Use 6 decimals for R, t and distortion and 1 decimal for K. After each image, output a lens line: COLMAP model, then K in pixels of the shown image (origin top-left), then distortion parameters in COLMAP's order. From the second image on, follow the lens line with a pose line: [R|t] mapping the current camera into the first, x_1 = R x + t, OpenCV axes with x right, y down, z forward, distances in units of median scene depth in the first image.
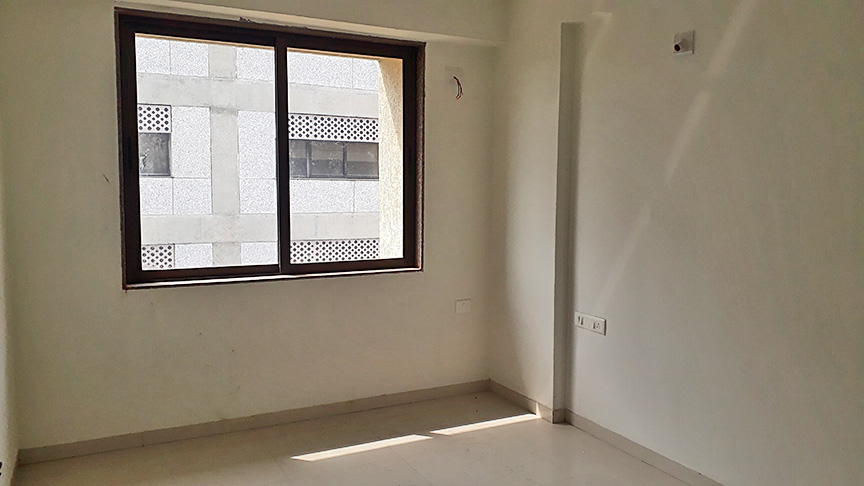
lens RADIAL K [[678.1, 0, 427.9], [0, 678.1, 236.9], [0, 0, 1]] dist [0.040649, -0.019222]
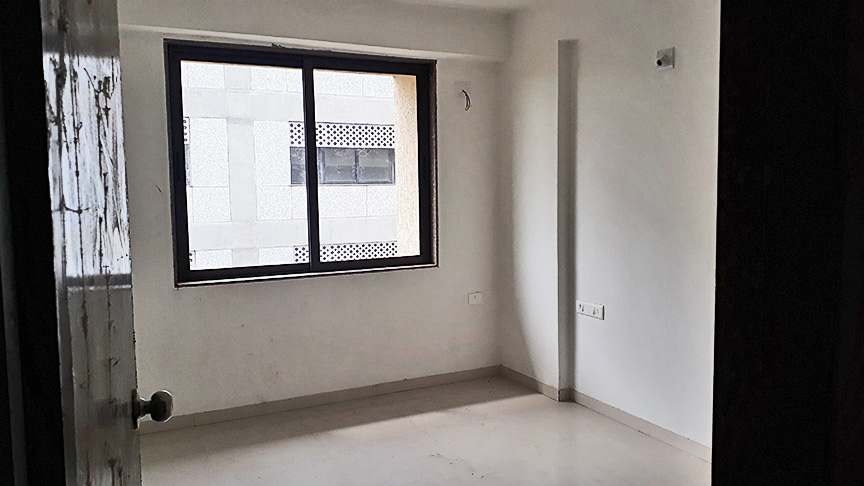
lens RADIAL K [[678.1, 0, 437.0], [0, 678.1, 247.2], [0, 0, 1]] dist [0.040649, -0.019222]
pose [[0.999748, -0.022411, -0.001081, -0.008014], [0.022421, 0.999697, 0.010203, 0.007694], [0.000852, -0.010225, 0.999947, -0.109423]]
